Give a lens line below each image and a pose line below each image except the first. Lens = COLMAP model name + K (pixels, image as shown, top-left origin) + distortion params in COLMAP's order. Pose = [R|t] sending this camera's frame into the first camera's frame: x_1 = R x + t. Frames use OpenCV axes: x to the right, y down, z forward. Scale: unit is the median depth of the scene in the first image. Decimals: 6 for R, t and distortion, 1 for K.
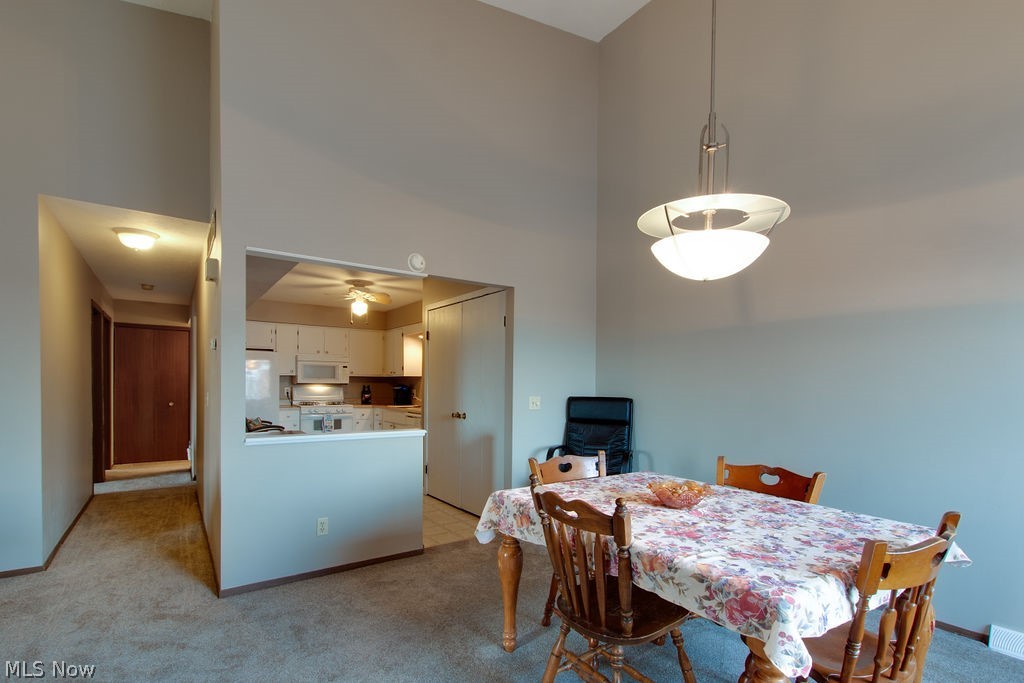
lens RADIAL K [[485.6, 0, 523.9], [0, 485.6, 389.5], [0, 0, 1]] dist [0.010310, -0.001089]
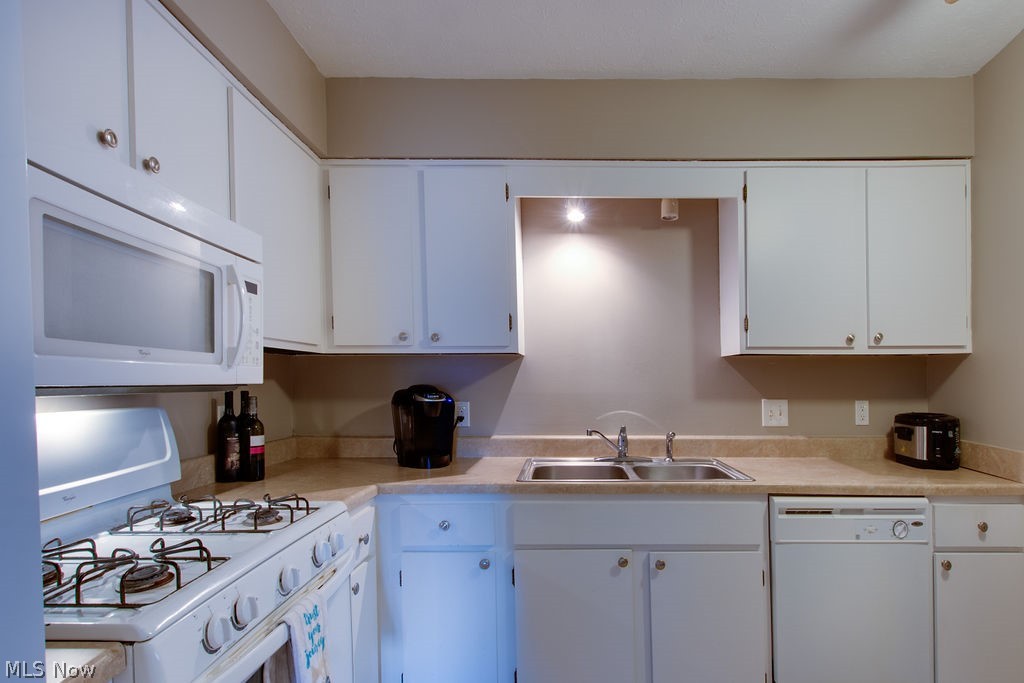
lens RADIAL K [[506.0, 0, 537.3], [0, 506.0, 367.2], [0, 0, 1]] dist [0.006028, 0.000338]
pose [[0.596029, 0.004674, 0.802949, -0.453591], [0.016506, 0.999700, -0.018072, -0.013699], [-0.802793, 0.024025, 0.595774, 0.819875]]
